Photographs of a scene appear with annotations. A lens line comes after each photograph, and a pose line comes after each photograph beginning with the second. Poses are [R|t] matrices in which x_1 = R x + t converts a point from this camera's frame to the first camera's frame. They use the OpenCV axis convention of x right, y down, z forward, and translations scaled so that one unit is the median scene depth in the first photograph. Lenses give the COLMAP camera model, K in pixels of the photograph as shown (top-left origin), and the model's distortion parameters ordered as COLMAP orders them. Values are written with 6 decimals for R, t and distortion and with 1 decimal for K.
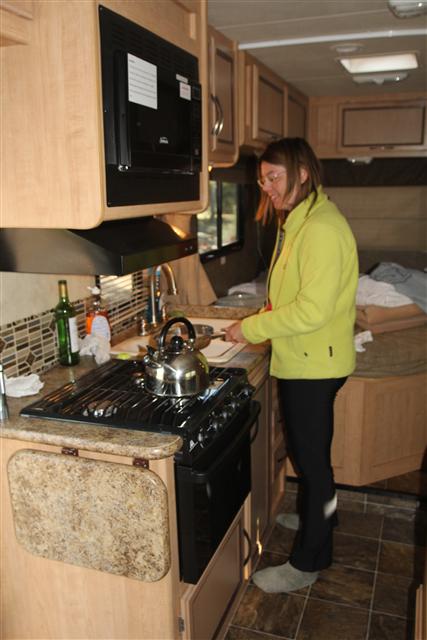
lens RADIAL K [[608.2, 0, 212.2], [0, 608.2, 323.1], [0, 0, 1]] dist [-0.054763, 0.000000]
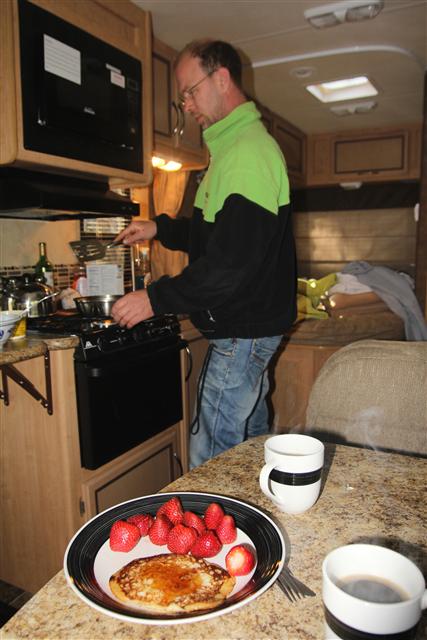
lens RADIAL K [[521.3, 0, 215.0], [0, 521.3, 317.3], [0, 0, 1]] dist [-0.062274, 0.019297]
pose [[0.989198, 0.022814, -0.144799, 0.279655], [-0.036465, 0.995060, -0.092333, 0.177935], [0.141977, 0.096616, 0.985144, 0.007790]]
